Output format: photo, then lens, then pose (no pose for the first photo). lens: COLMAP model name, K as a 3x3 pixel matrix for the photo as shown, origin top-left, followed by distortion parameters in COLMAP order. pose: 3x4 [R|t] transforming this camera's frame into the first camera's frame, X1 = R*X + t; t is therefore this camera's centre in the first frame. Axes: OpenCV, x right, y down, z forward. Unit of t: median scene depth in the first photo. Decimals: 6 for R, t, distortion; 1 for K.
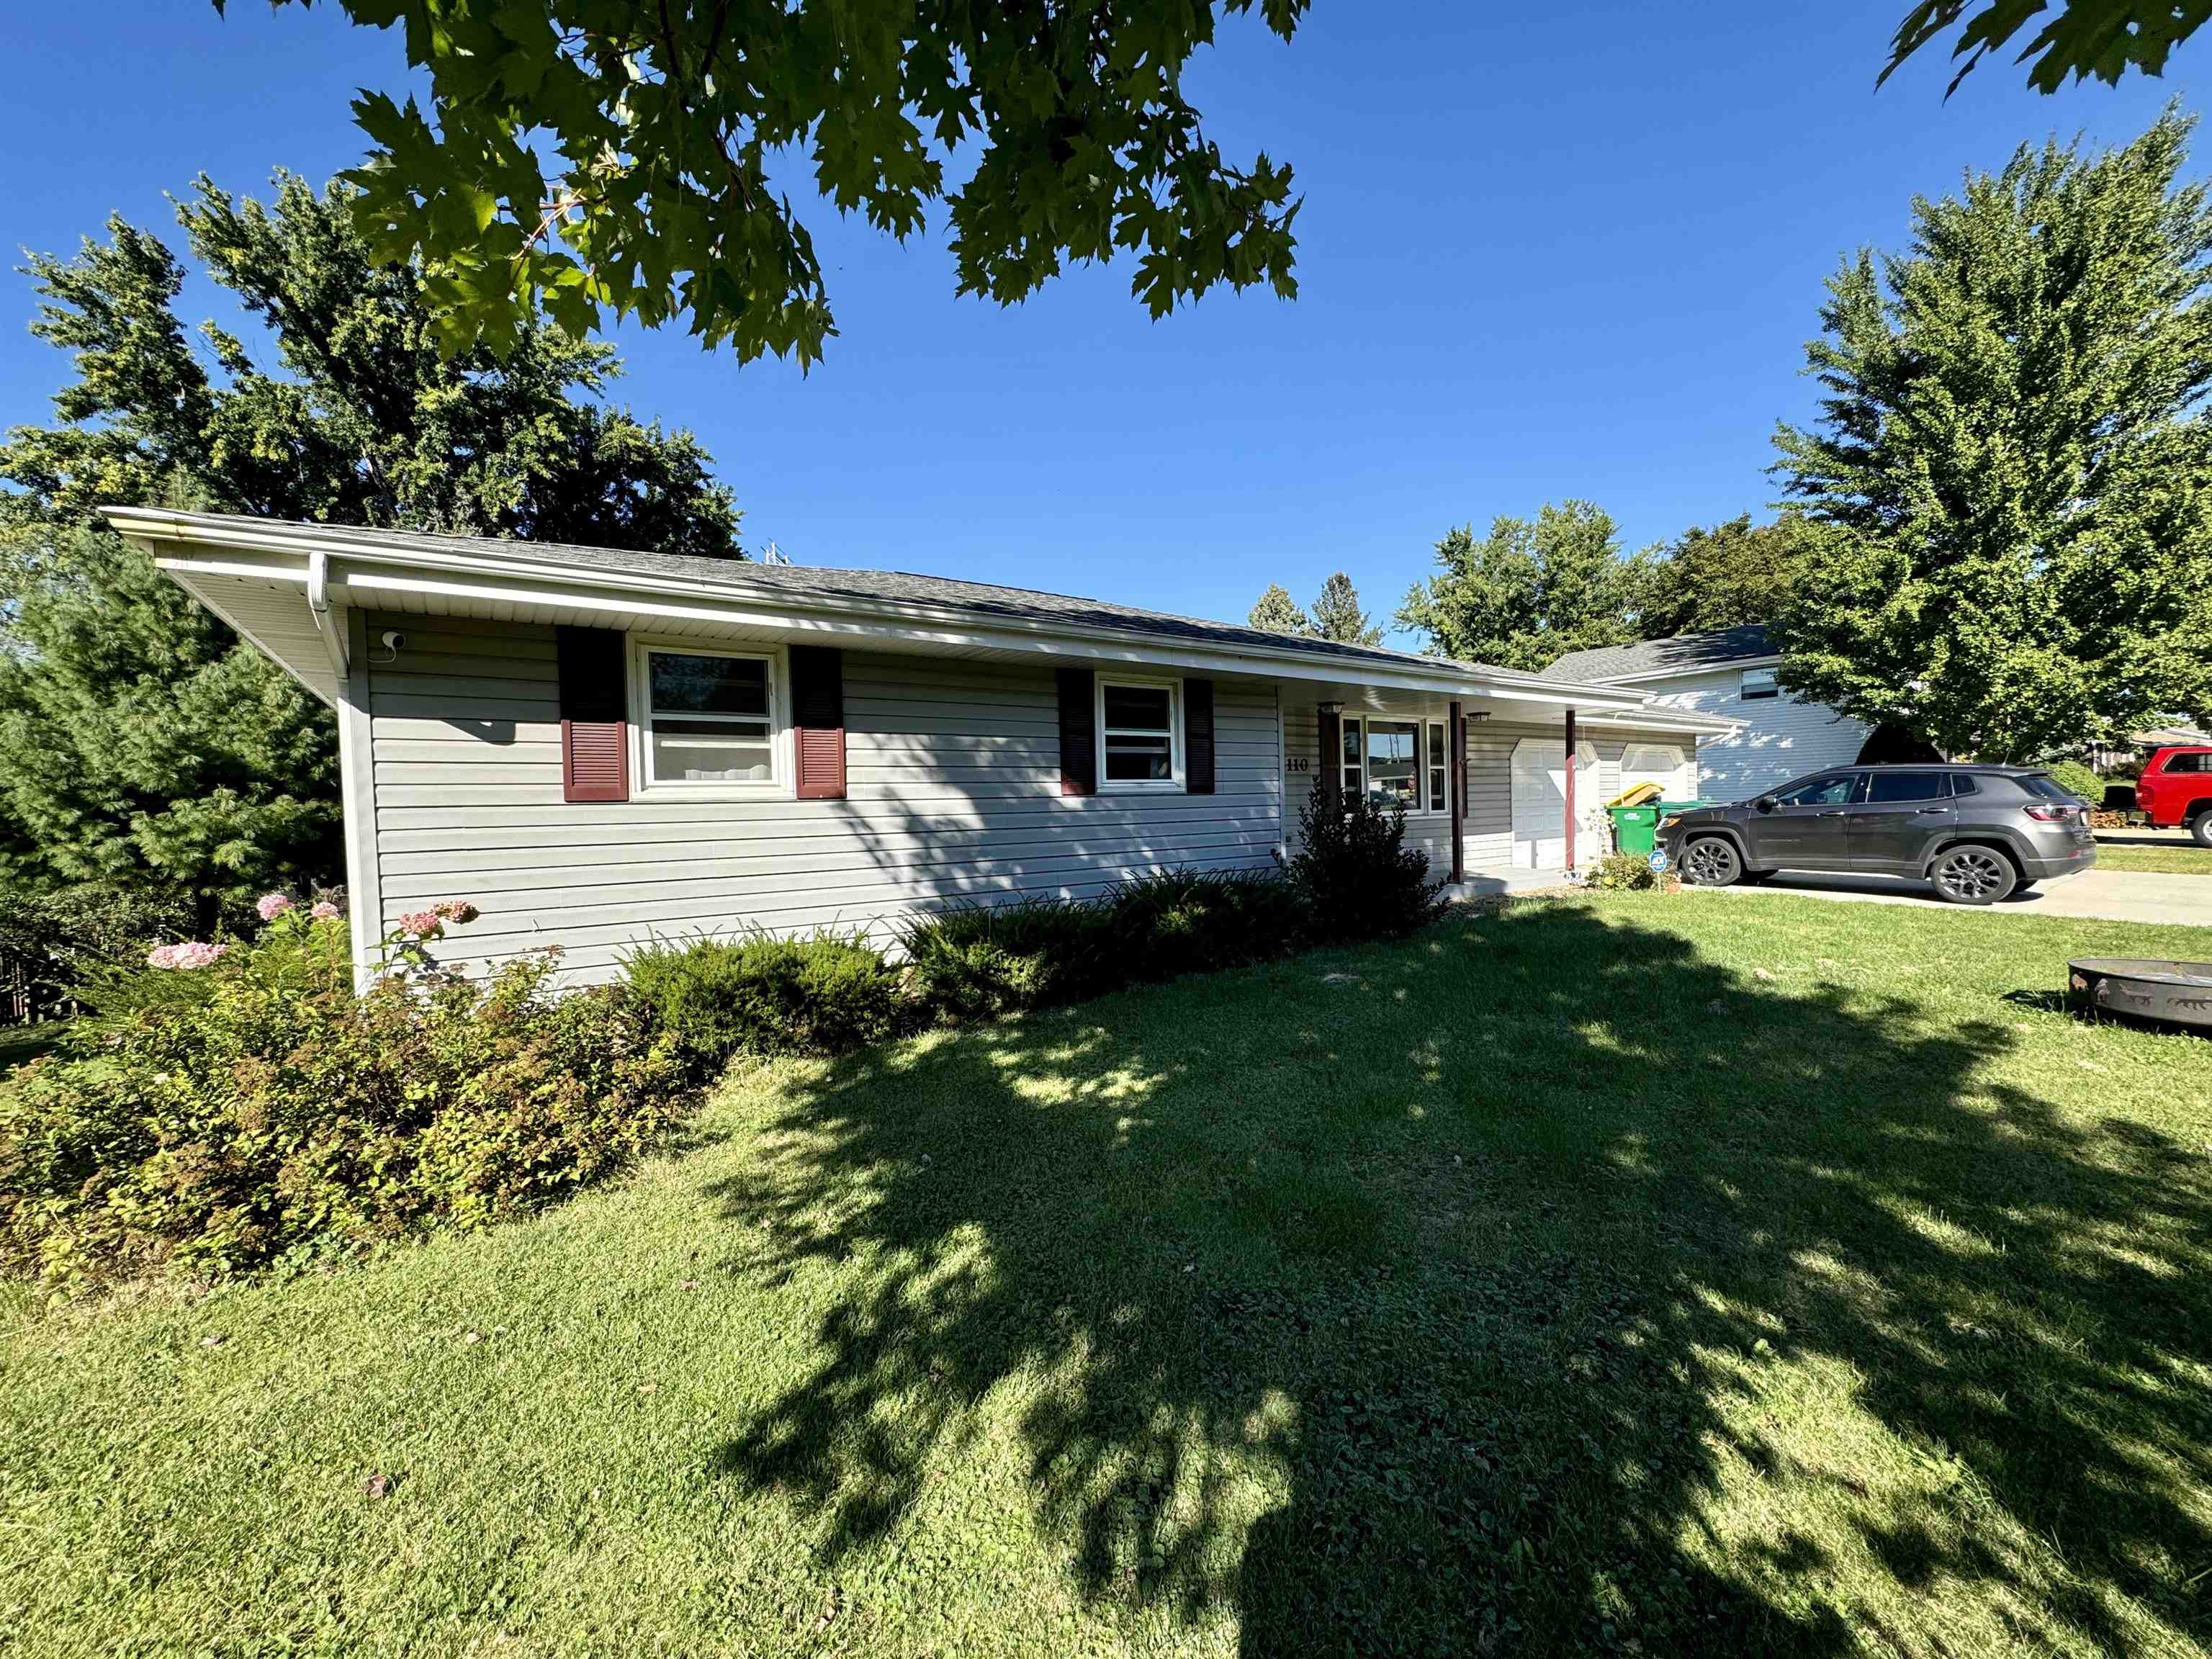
lens RADIAL K [[884.8, 0, 1099.7], [0, 884.8, 821.1], [0, 0, 1]] dist [-0.003712, 0.001438]
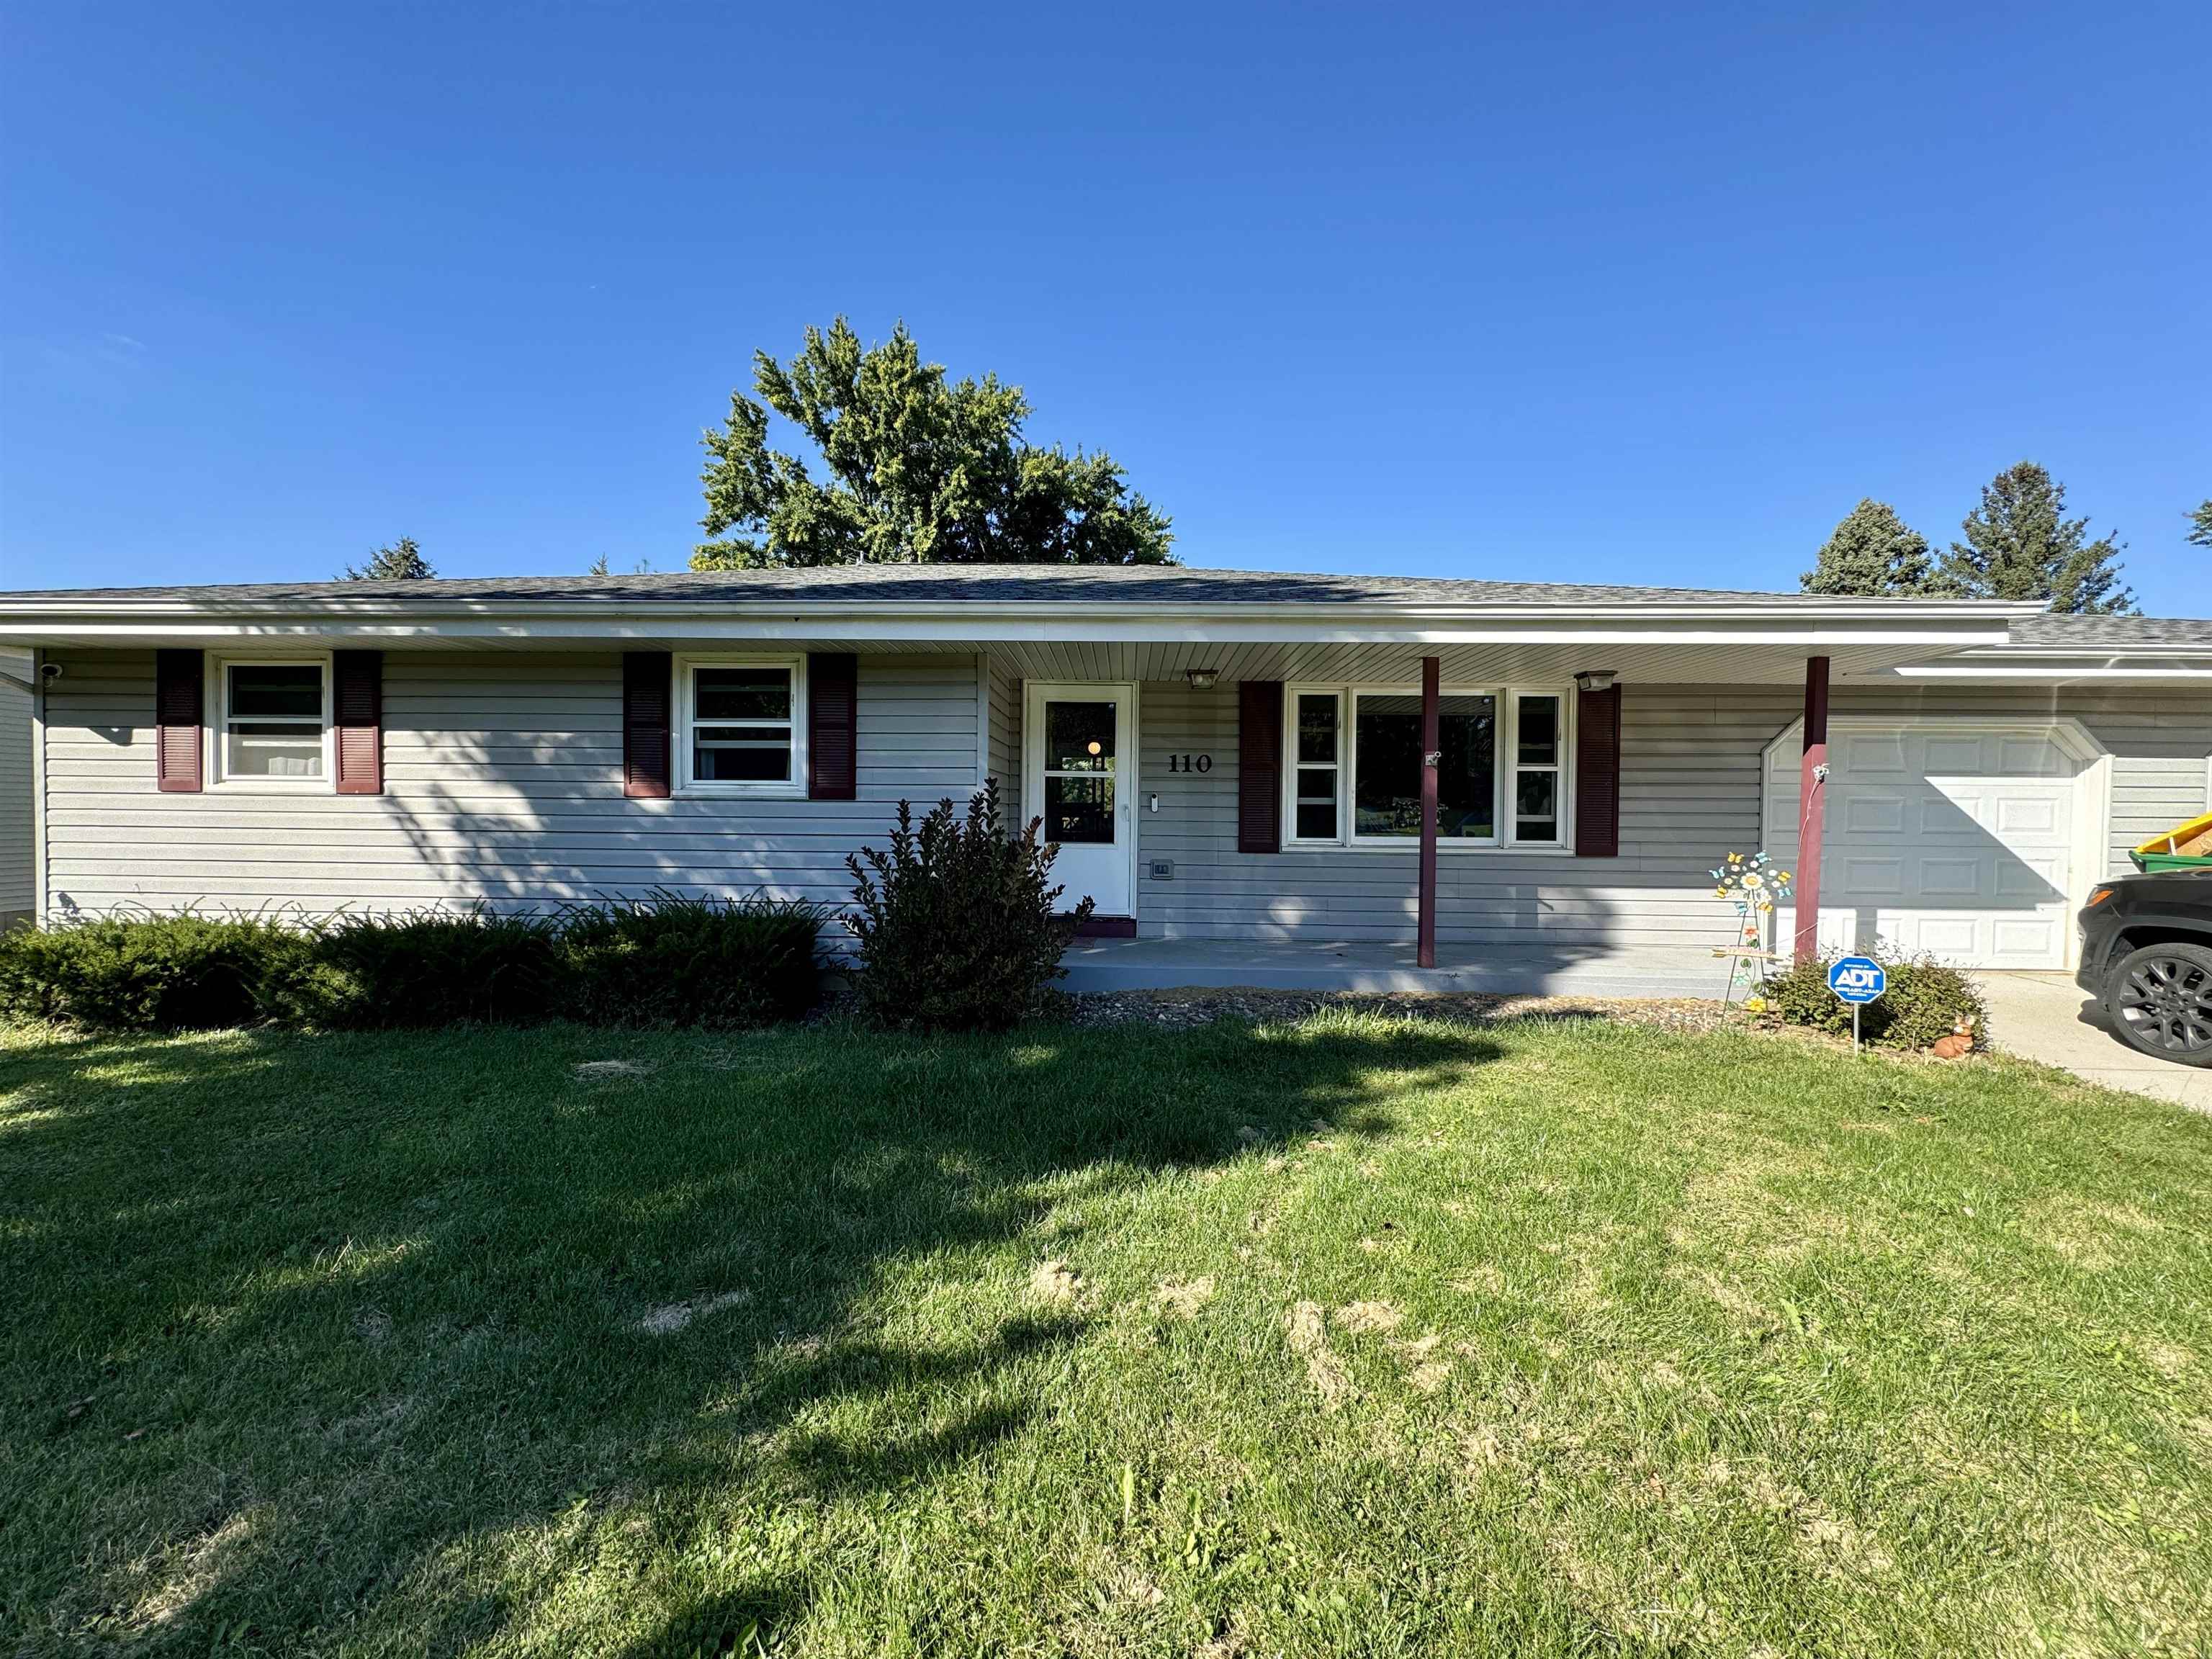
lens RADIAL K [[884.8, 0, 1096.5], [0, 884.8, 827.3], [0, 0, 1]] dist [-0.003712, 0.001438]
pose [[0.791274, 0.044765, -0.609821, 0.739659], [-0.041019, 0.998956, 0.020106, -0.030578], [0.610084, 0.009104, 0.792284, 0.504965]]
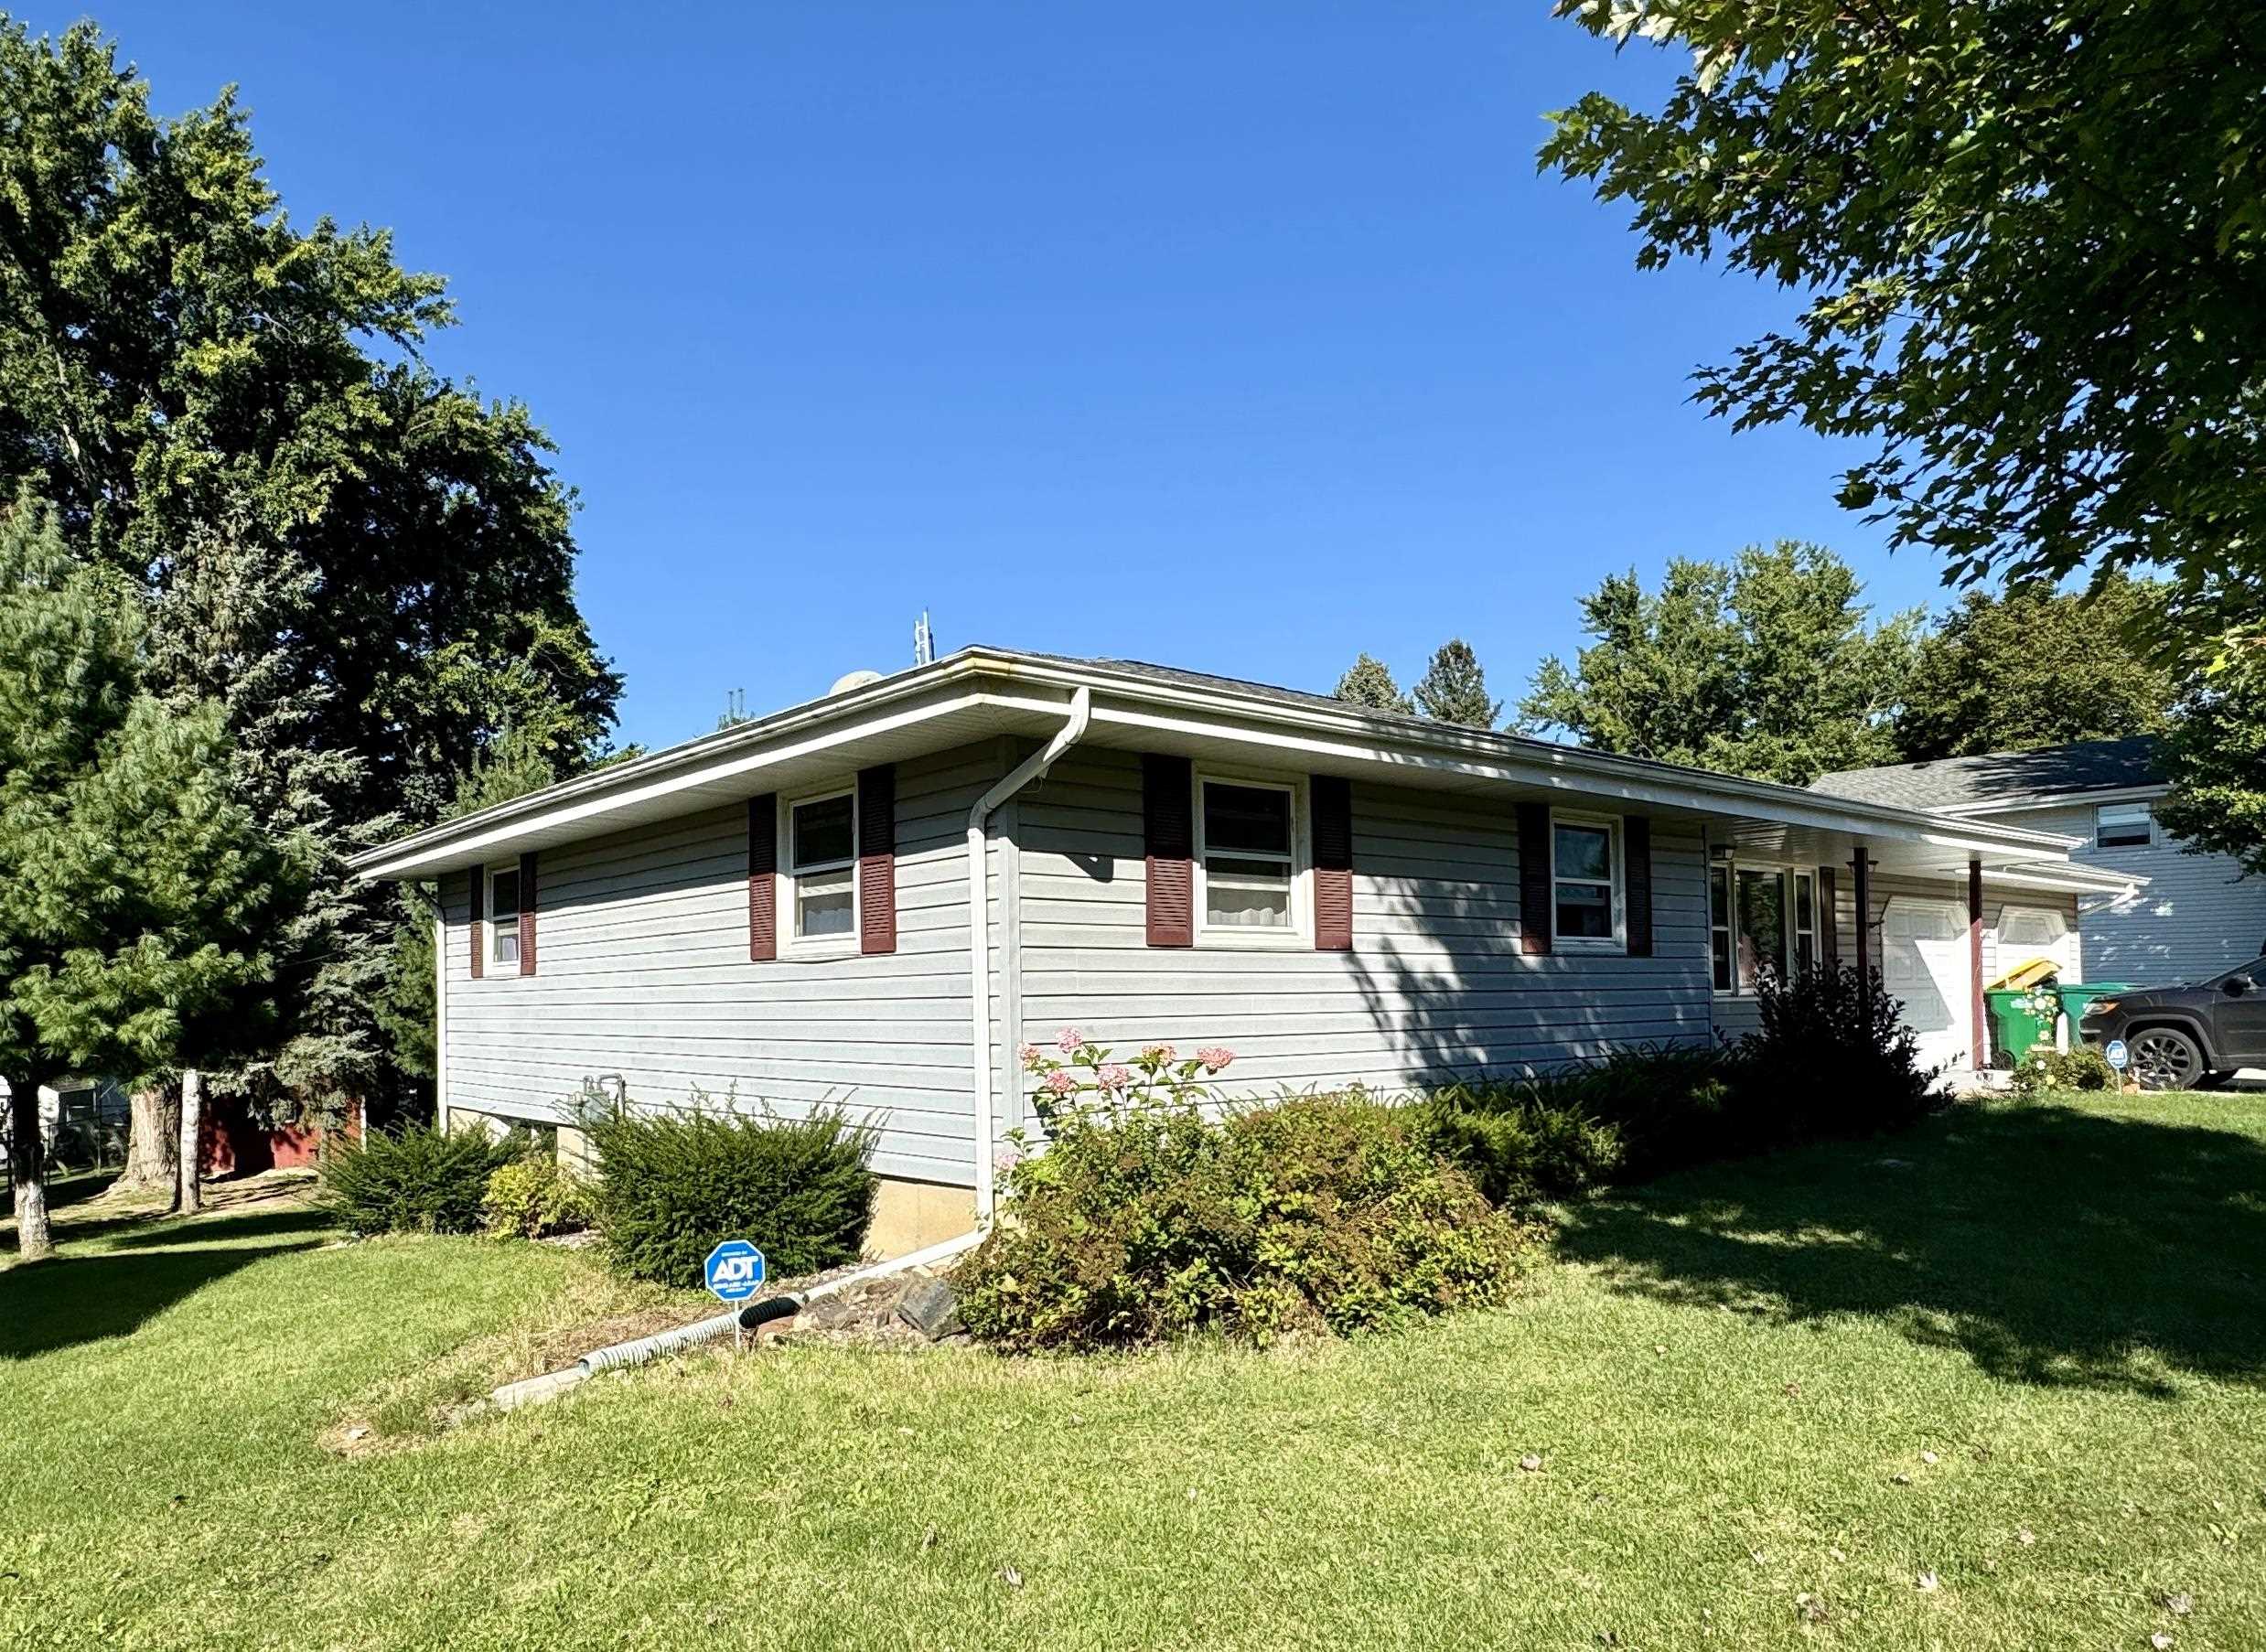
lens RADIAL K [[1430.9, 0, 1100.0], [0, 1430.9, 952.8], [0, 0, 1]] dist [-0.002697, 0.002634]
pose [[0.998059, 0.015026, 0.060442, -0.458882], [-0.012188, 0.998818, -0.047055, 0.034277], [-0.061078, 0.046227, 0.997062, -0.286050]]
